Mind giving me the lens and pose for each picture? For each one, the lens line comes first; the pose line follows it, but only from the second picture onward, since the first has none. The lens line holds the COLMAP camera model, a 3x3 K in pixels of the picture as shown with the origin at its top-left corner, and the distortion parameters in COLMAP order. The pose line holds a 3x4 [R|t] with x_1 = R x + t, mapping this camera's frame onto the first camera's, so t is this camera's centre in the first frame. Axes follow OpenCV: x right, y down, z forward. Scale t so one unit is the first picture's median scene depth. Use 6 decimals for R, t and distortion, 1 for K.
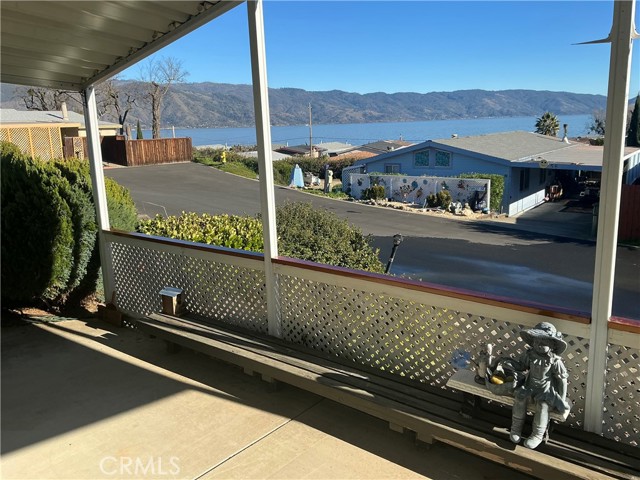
lens RADIAL K [[529.6, 0, 322.6], [0, 529.6, 242.7], [0, 0, 1]] dist [0.076230, -0.147288]
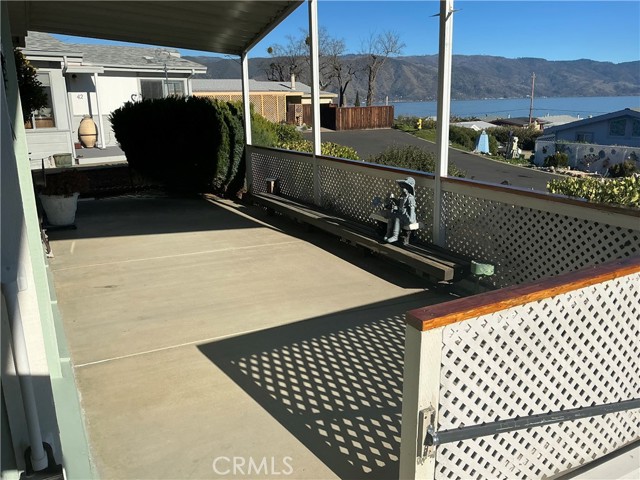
lens RADIAL K [[529.6, 0, 322.9], [0, 529.6, 240.7], [0, 0, 1]] dist [0.076230, -0.147288]
pose [[0.917042, 0.108859, -0.383646, 0.099234], [-0.091832, 0.993812, 0.062485, 0.032102], [0.388074, -0.022070, 0.921364, -0.087324]]
